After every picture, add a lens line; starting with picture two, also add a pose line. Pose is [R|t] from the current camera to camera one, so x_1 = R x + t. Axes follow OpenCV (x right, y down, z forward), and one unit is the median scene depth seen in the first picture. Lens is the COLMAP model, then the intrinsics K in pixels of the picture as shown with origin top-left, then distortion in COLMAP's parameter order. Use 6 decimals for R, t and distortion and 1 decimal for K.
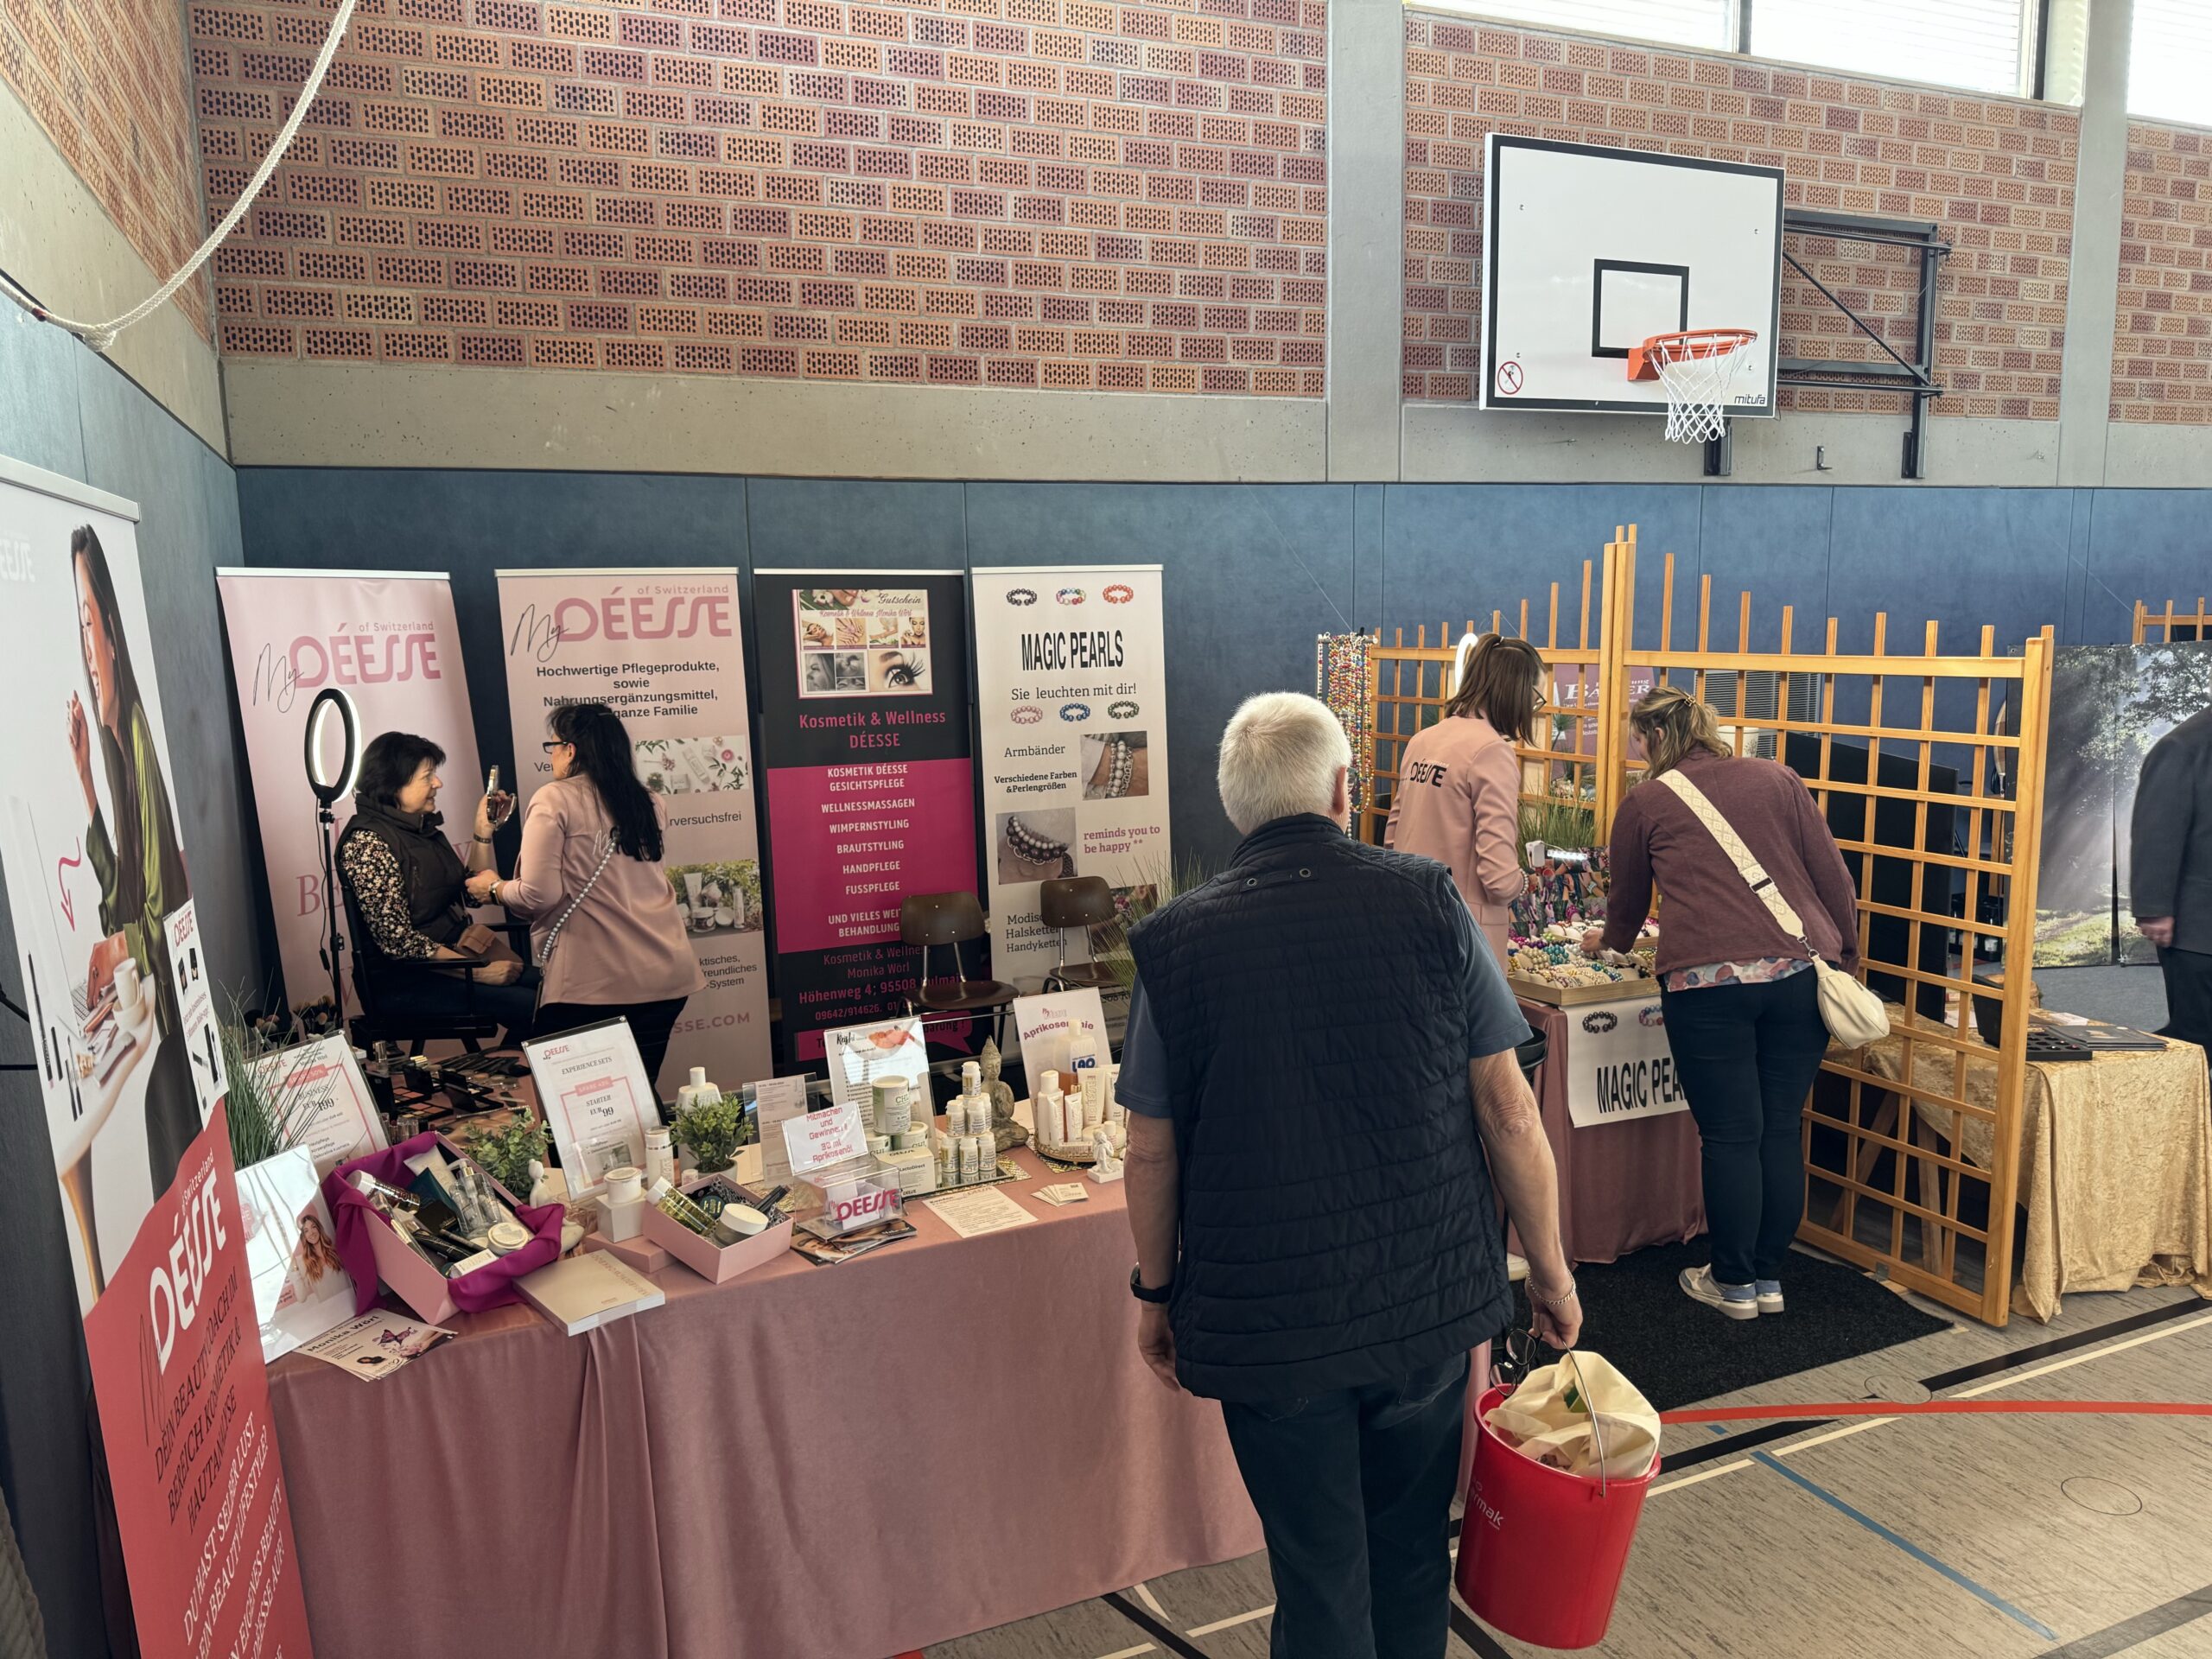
lens RADIAL K [[1565.5, 0, 1113.5], [0, 1565.5, 863.3], [0, 0, 1]] dist [0.033010, -0.034619]
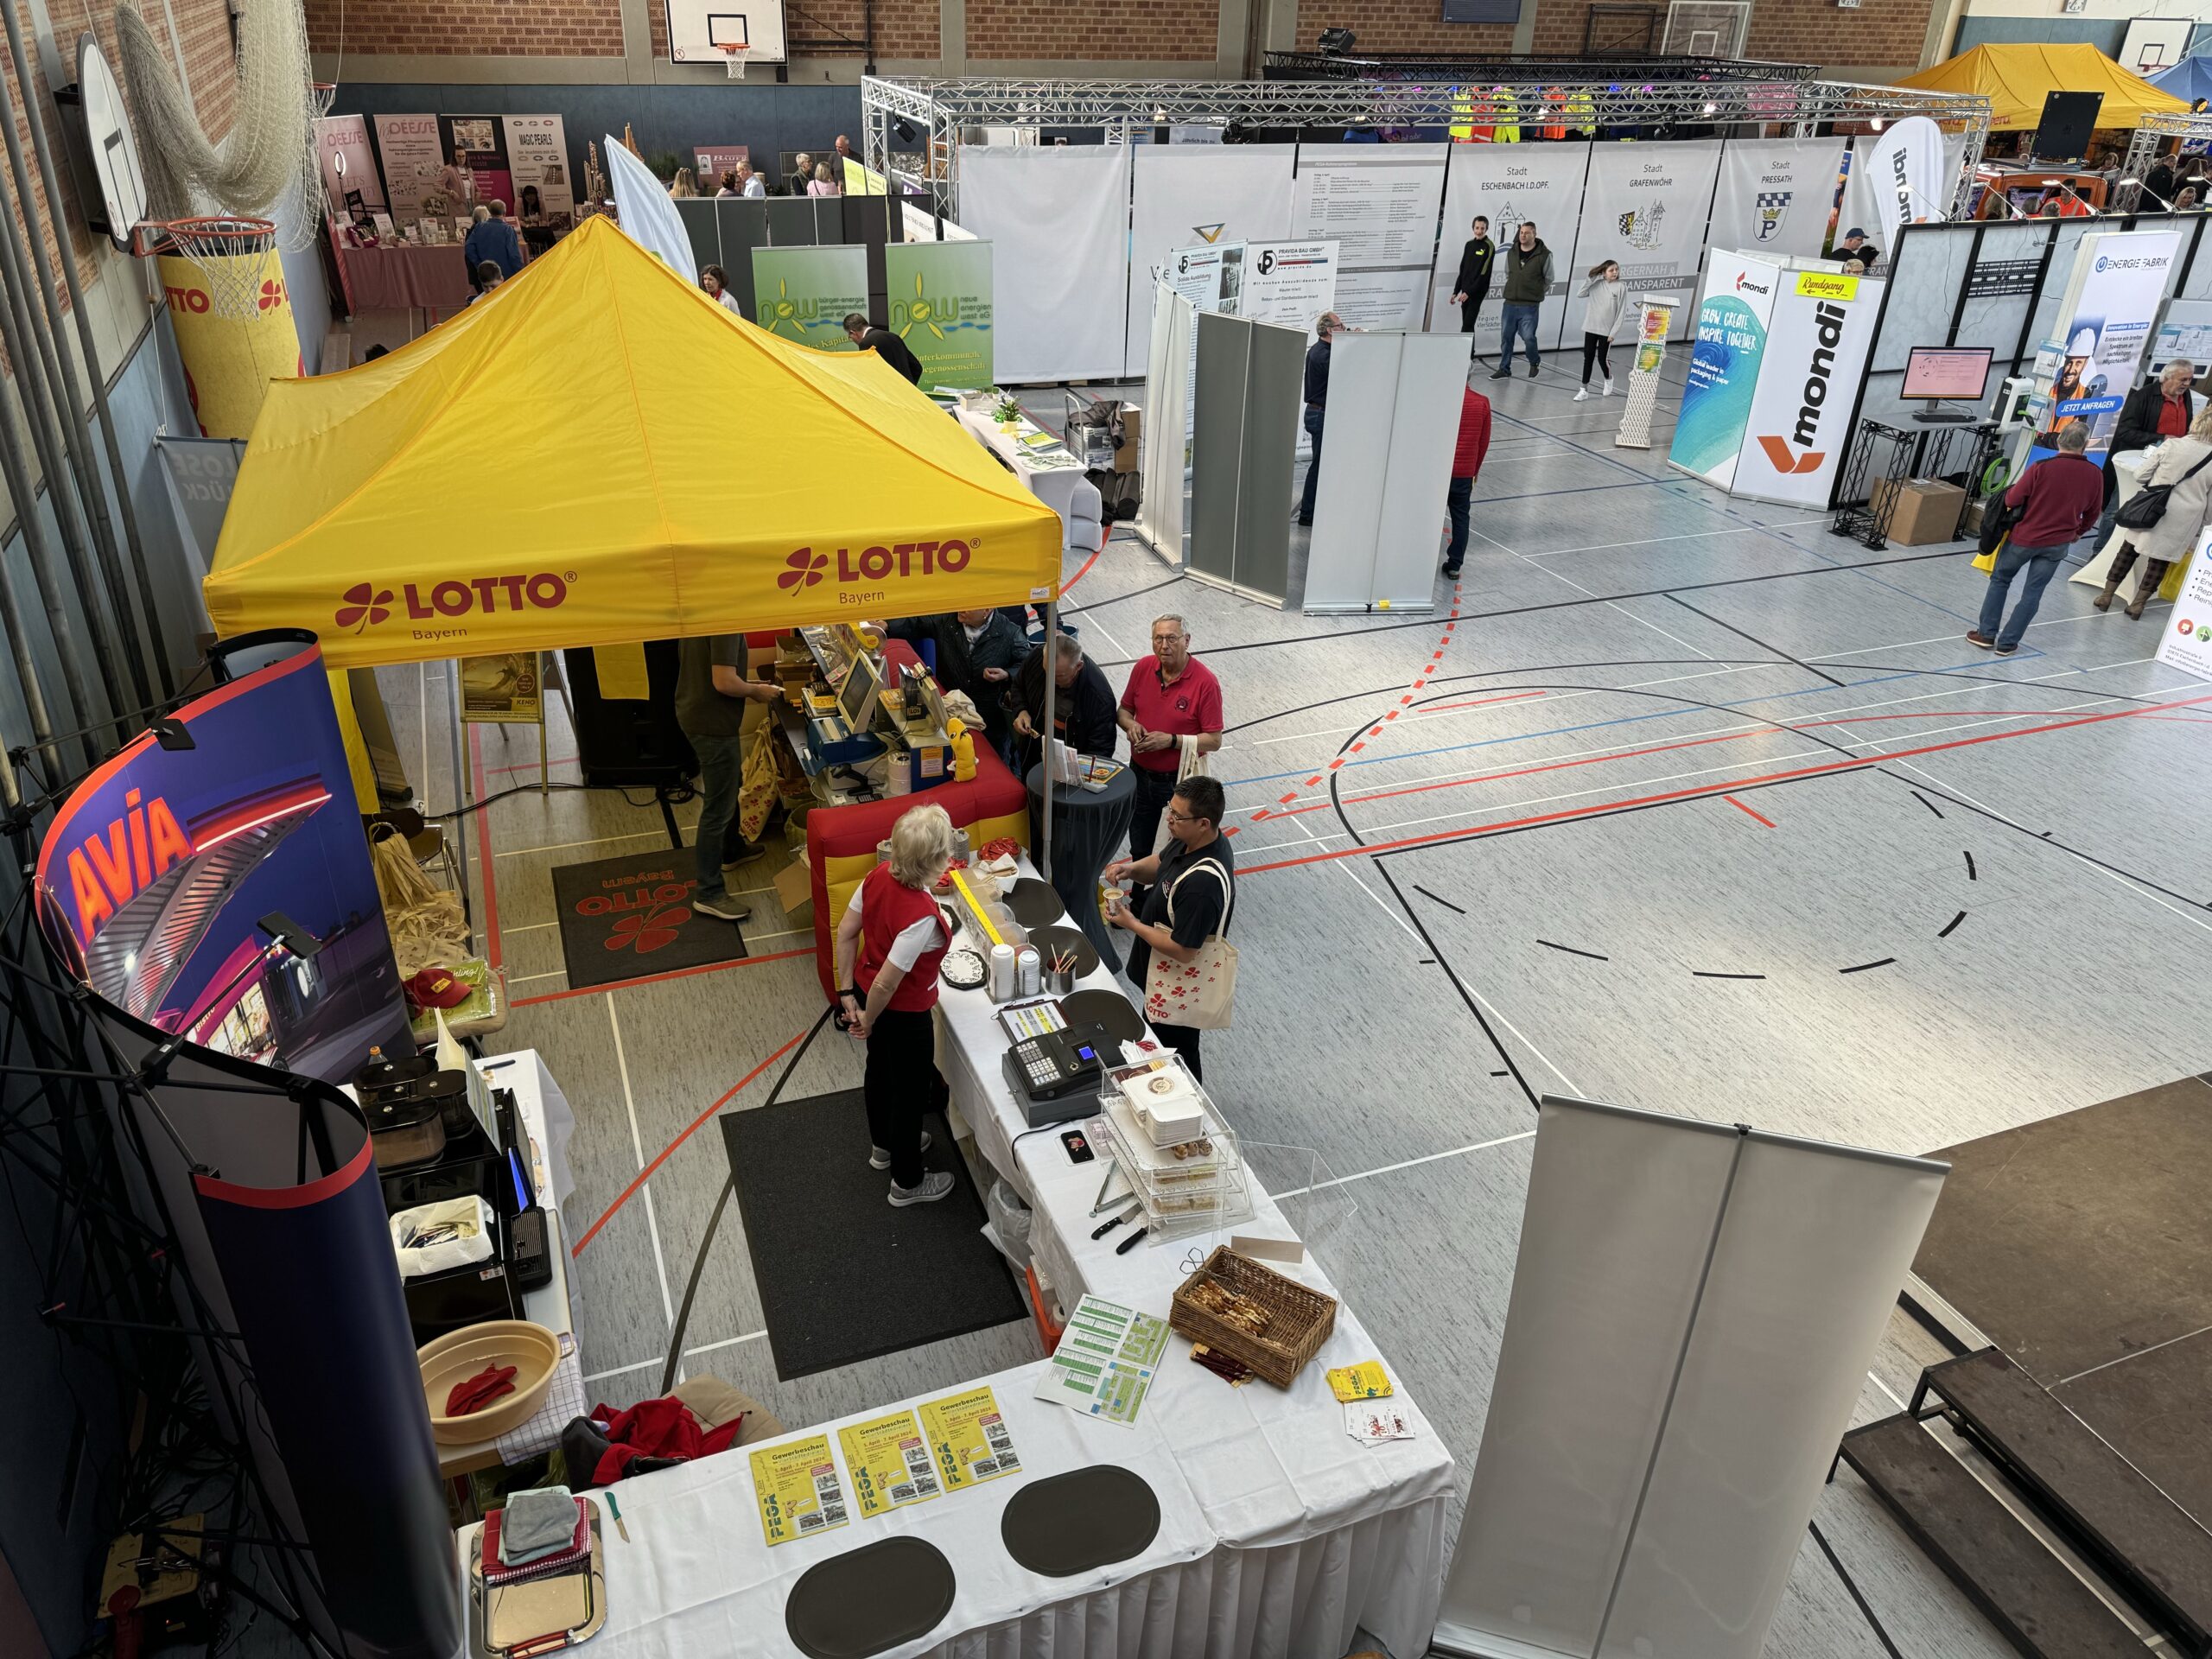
lens RADIAL K [[1565.5, 0, 1097.2], [0, 1565.5, 835.7], [0, 0, 1]] dist [0.033010, -0.034619]
pose [[0.998135, 0.059568, -0.013377, 1.405546], [-0.051865, 0.942930, 0.328927, 0.114872], [0.032207, -0.327619, 0.944261, -2.912331]]
